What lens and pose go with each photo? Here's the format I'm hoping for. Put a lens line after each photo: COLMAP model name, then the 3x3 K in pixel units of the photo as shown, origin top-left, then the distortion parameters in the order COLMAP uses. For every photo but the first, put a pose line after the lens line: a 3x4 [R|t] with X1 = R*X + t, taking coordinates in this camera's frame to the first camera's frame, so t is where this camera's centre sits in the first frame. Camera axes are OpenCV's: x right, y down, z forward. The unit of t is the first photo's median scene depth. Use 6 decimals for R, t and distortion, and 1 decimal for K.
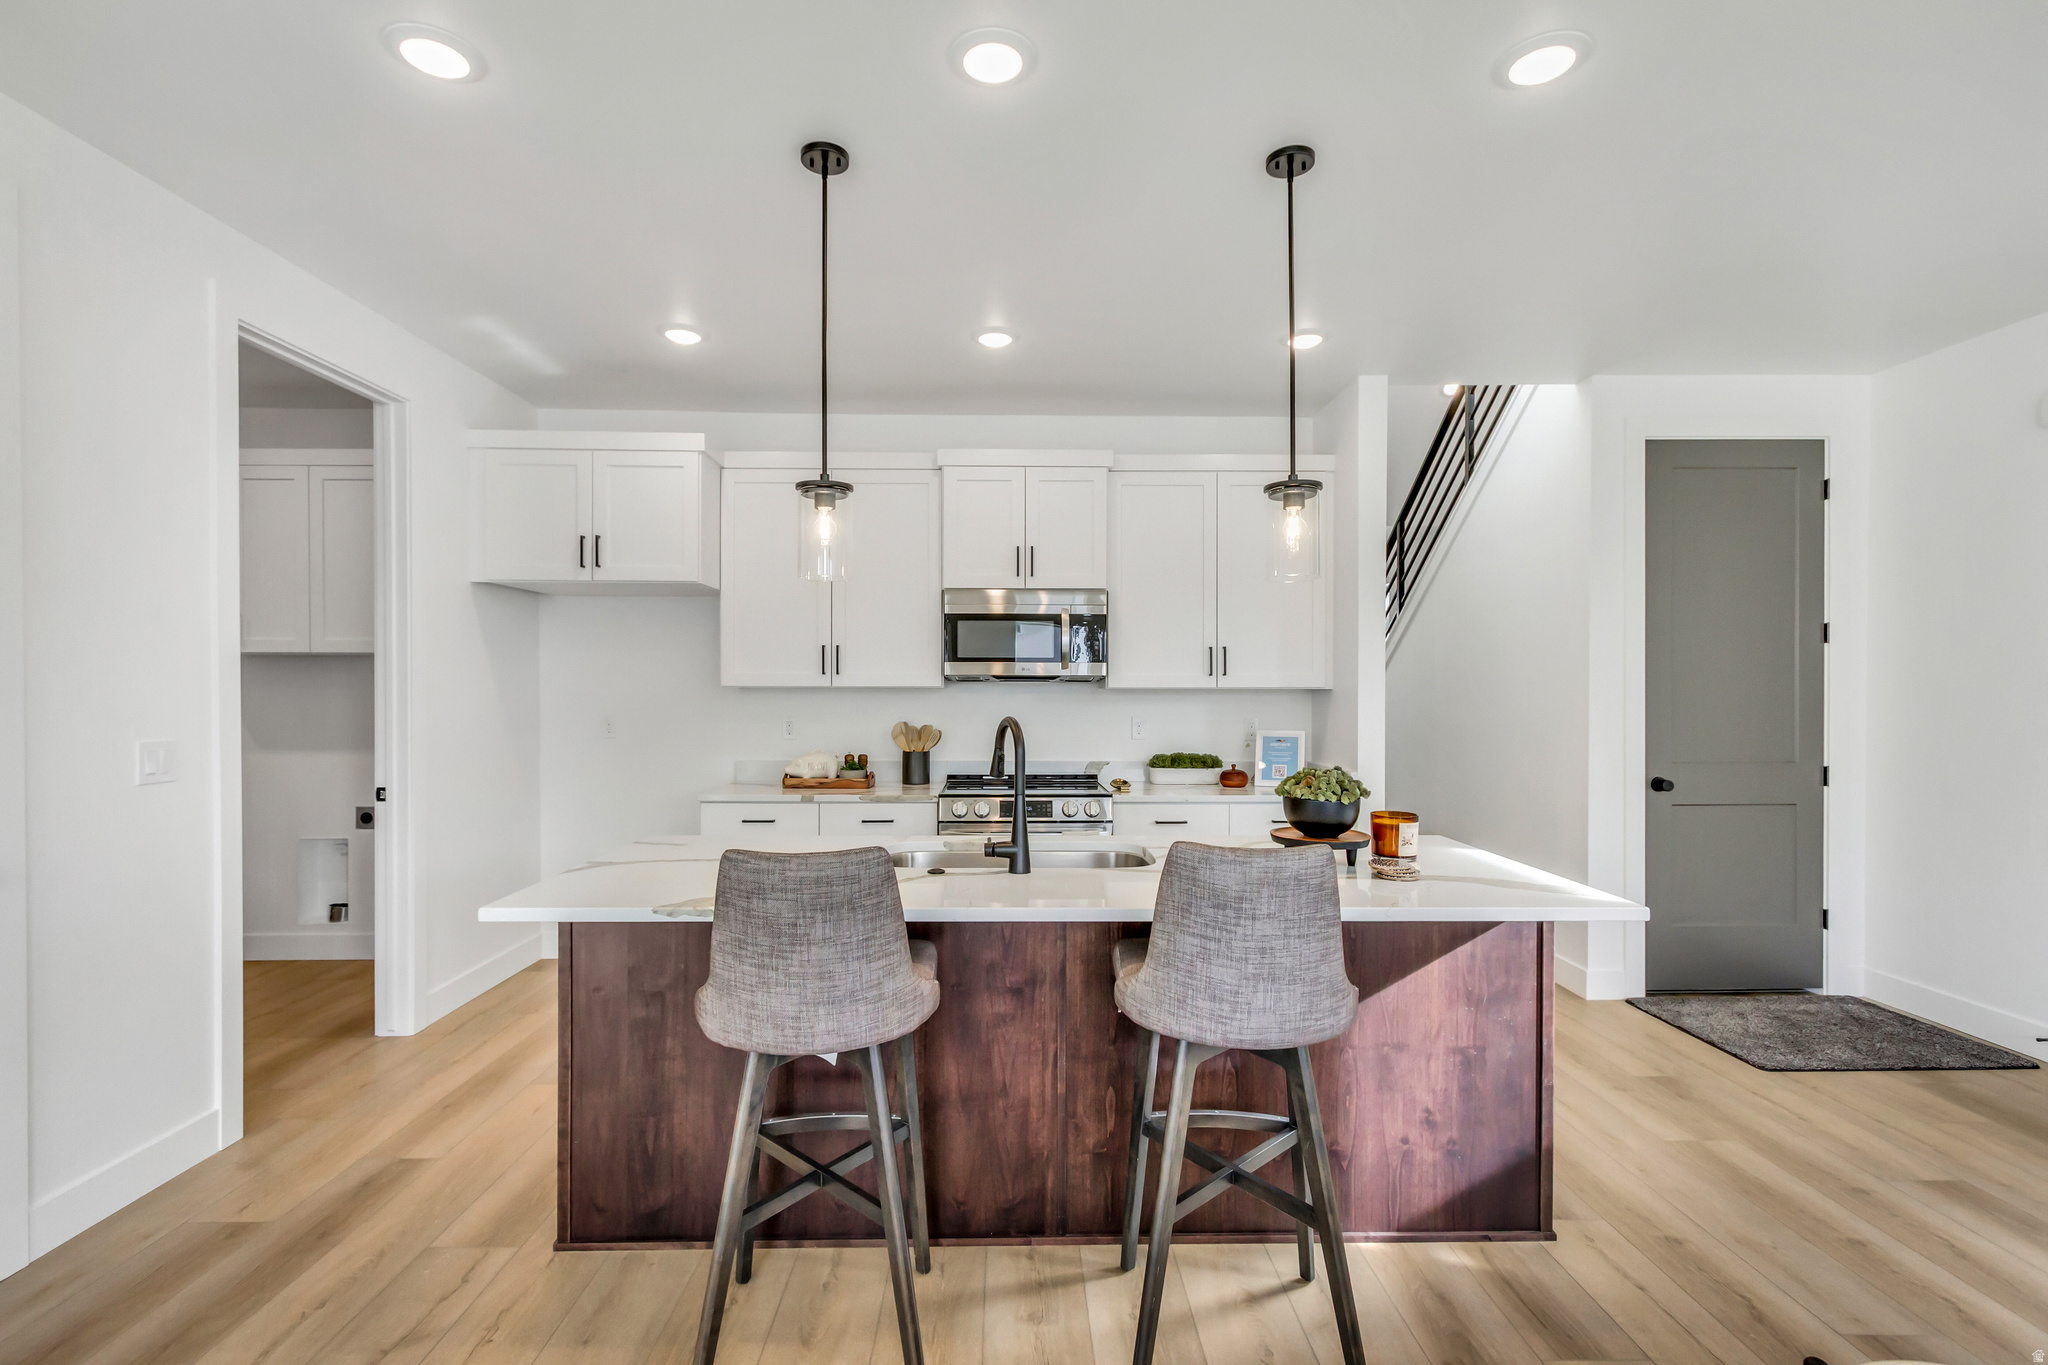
lens RADIAL K [[930.2, 0, 1024.9], [0, 930.2, 690.0], [0, 0, 1]] dist [0.014269, -0.000257]
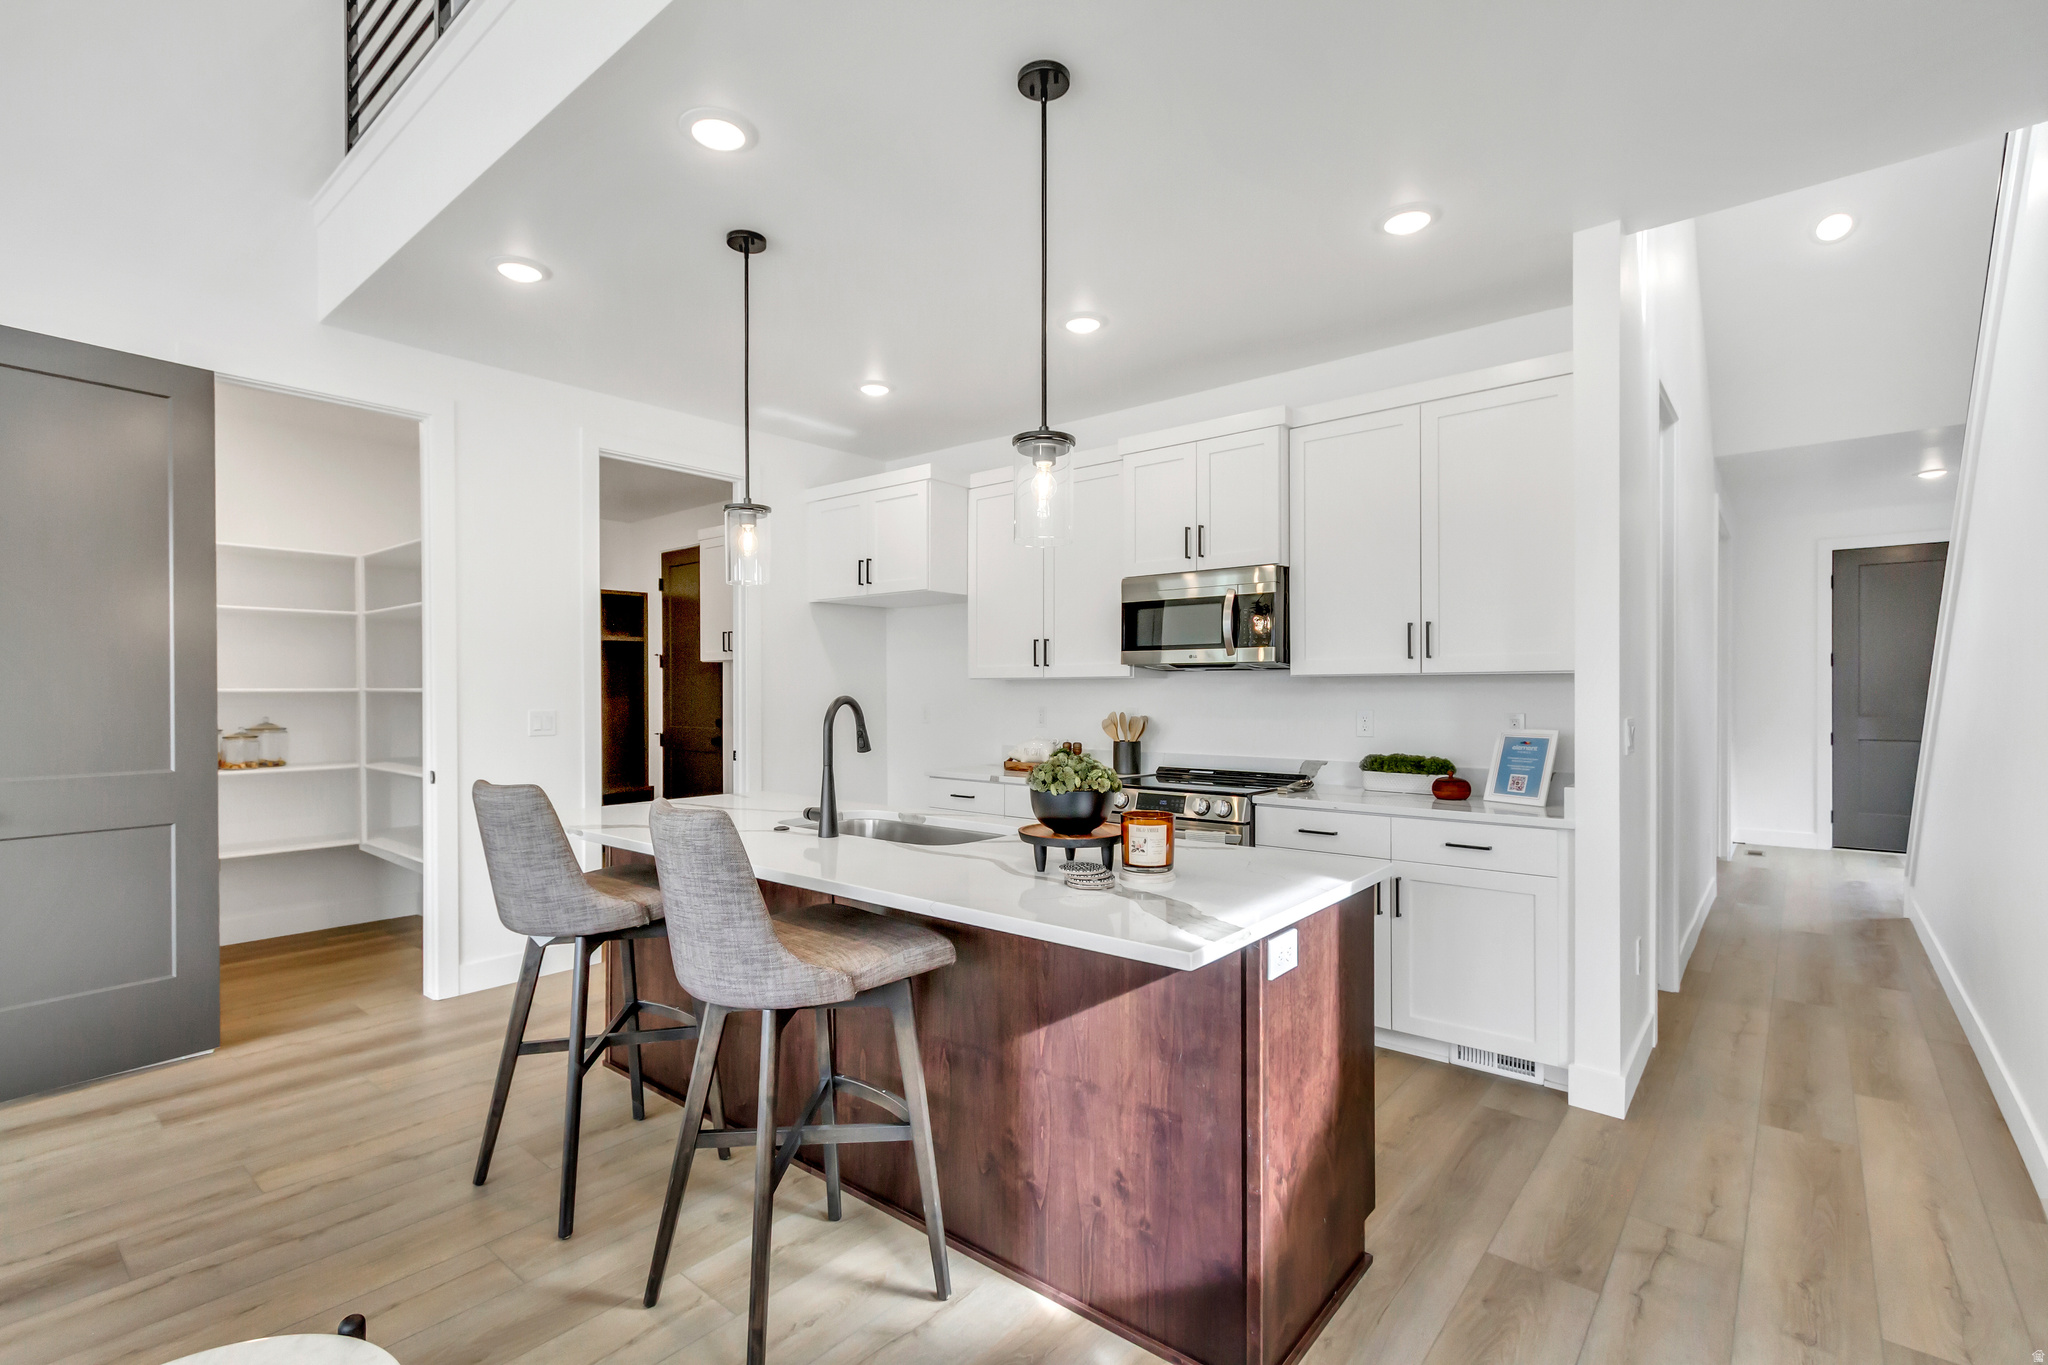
lens RADIAL K [[938.8, 0, 1024.7], [0, 938.8, 688.8], [0, 0, 1]] dist [0.013830, 0.000542]
pose [[0.754794, -0.004743, -0.655945, 0.891005], [0.001465, 0.999984, -0.005545, 0.027593], [0.655960, 0.003224, 0.754788, 0.311981]]
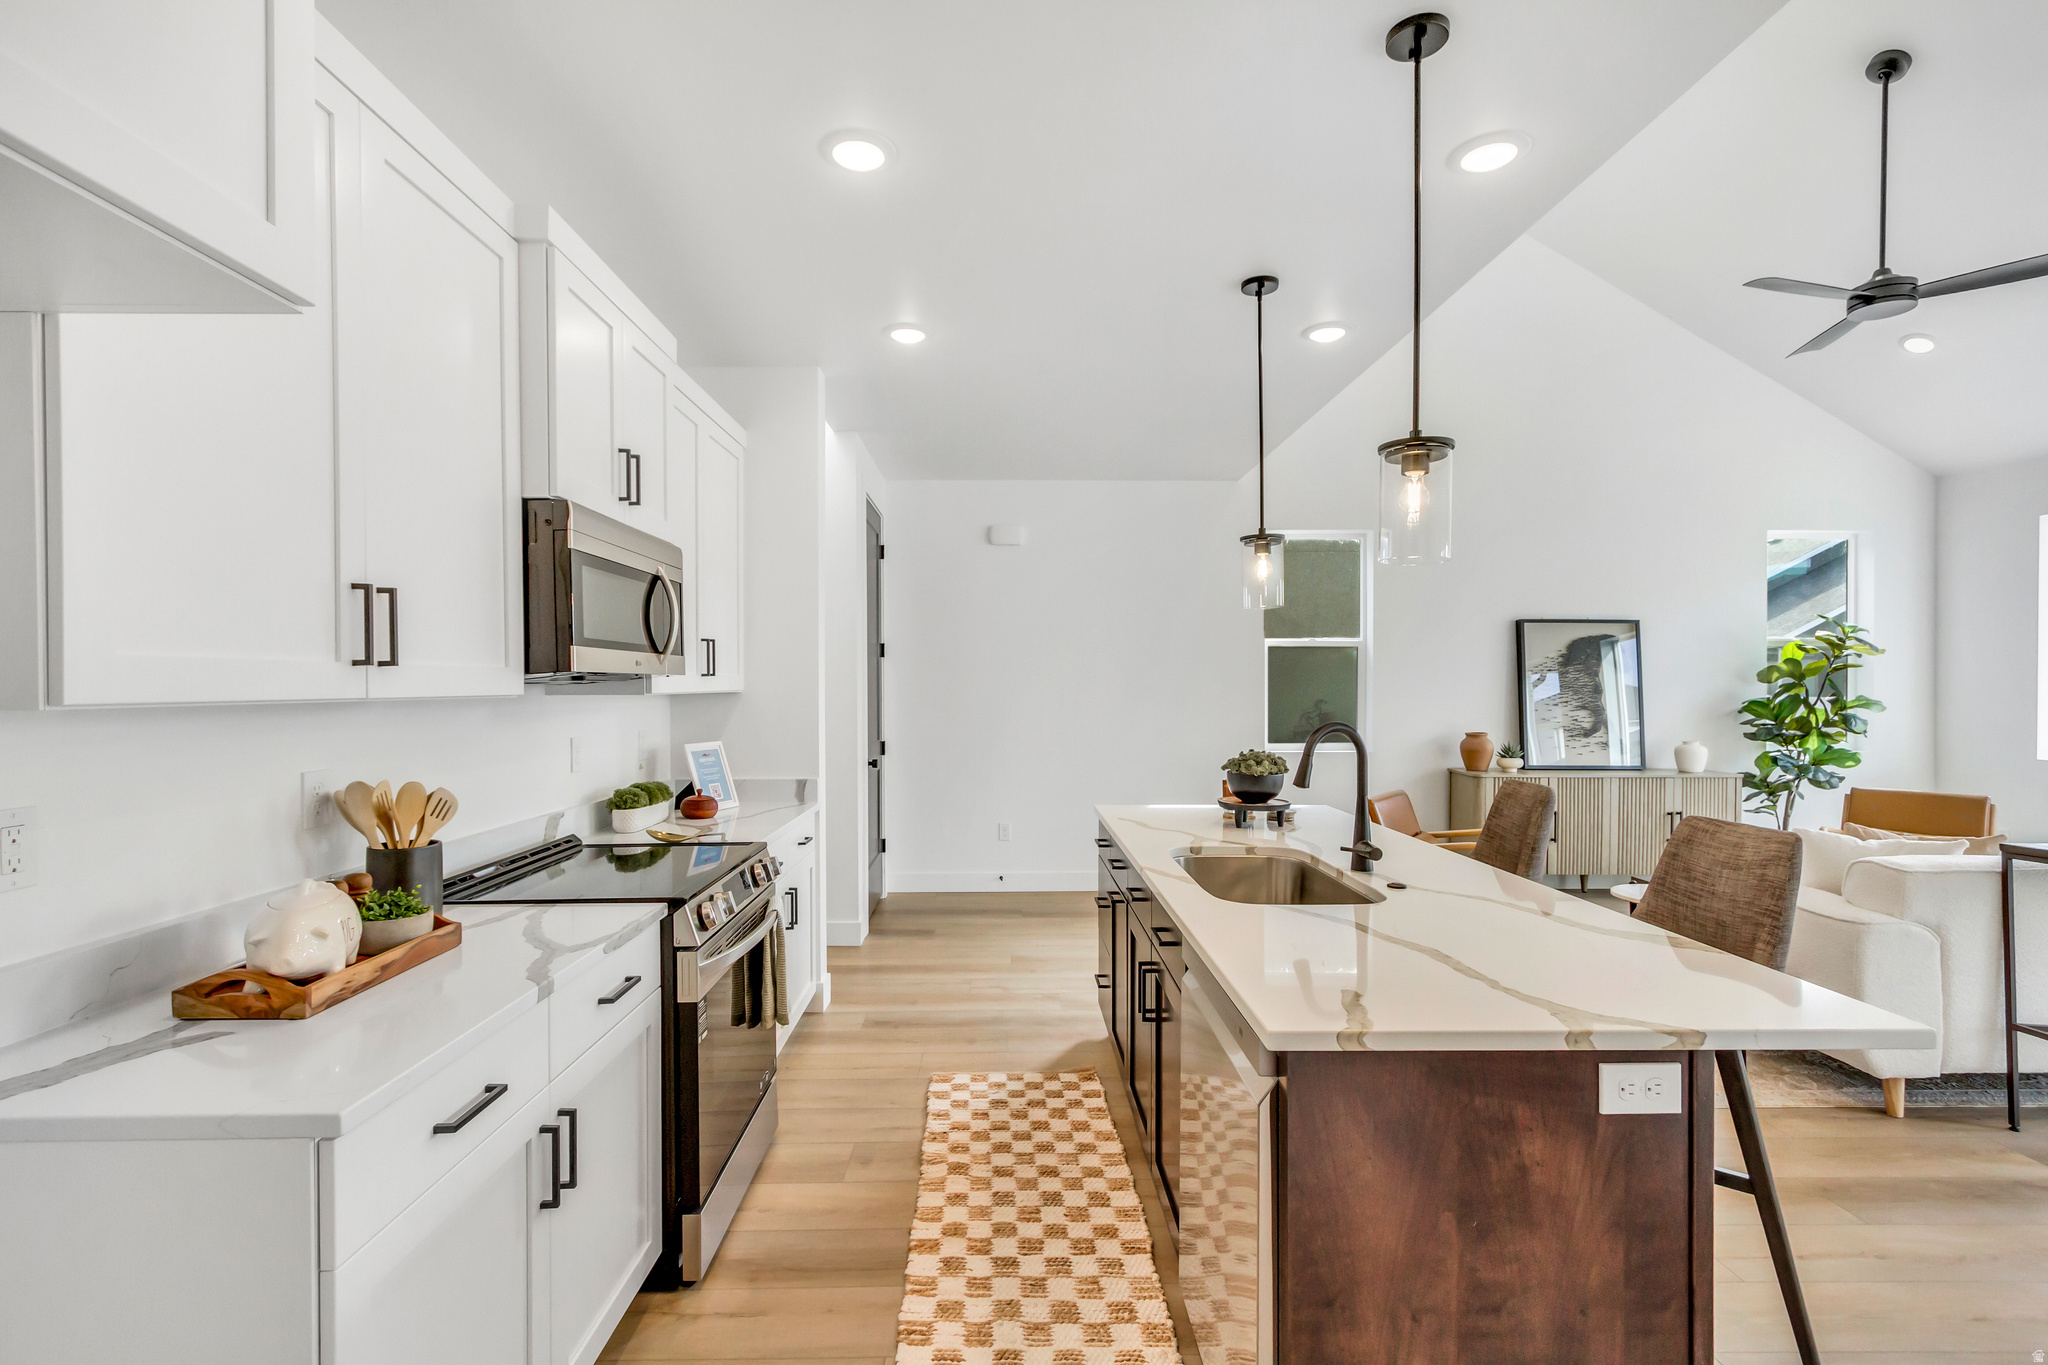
lens RADIAL K [[938.8, 0, 1024.7], [0, 938.8, 688.8], [0, 0, 1]] dist [0.013830, 0.000542]
pose [[-0.007691, -0.008136, 0.999937, -1.043230], [0.004682, 0.999956, 0.008172, -0.021416], [-0.999959, 0.004745, -0.007653, 1.375767]]
